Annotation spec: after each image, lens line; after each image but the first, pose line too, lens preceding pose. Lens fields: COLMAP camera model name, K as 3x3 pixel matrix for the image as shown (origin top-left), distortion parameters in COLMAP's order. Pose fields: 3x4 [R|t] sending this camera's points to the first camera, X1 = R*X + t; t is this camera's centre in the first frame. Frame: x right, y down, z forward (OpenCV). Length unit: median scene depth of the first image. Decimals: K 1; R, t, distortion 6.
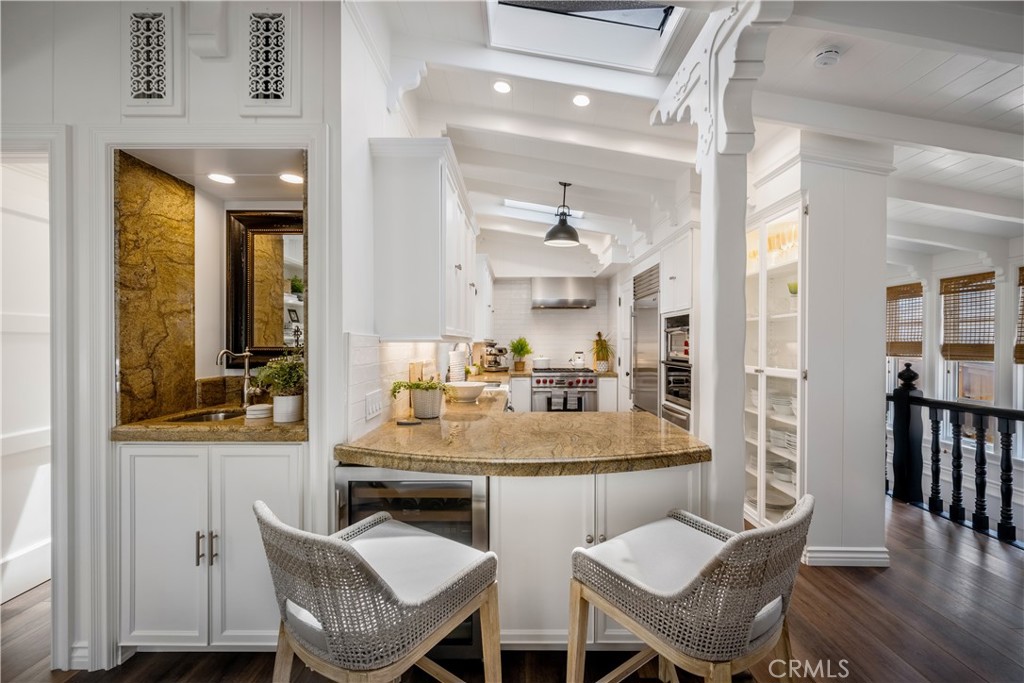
lens RADIAL K [[401.5, 0, 513.6], [0, 401.5, 343.2], [0, 0, 1]] dist [0.000877, 0.000069]
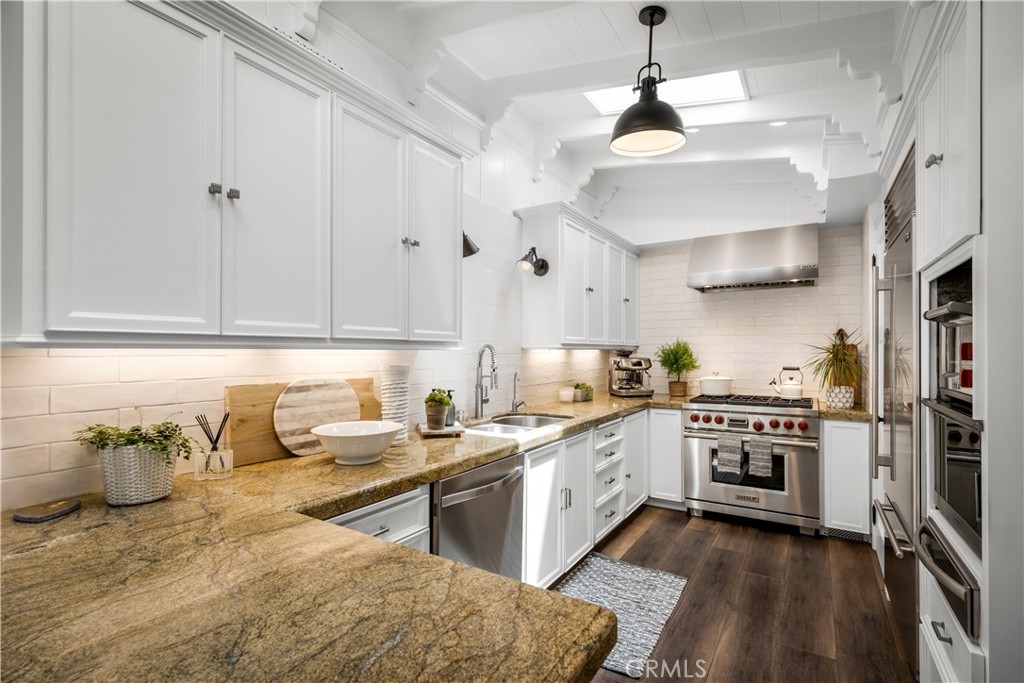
lens RADIAL K [[470.6, 0, 512.7], [0, 470.6, 343.9], [0, 0, 1]] dist [0.000620, 0.000330]
pose [[0.850184, -0.006169, -0.526450, 0.184568], [-0.002101, 0.999884, -0.015109, 0.001115], [0.526482, 0.013951, 0.850072, 0.289307]]
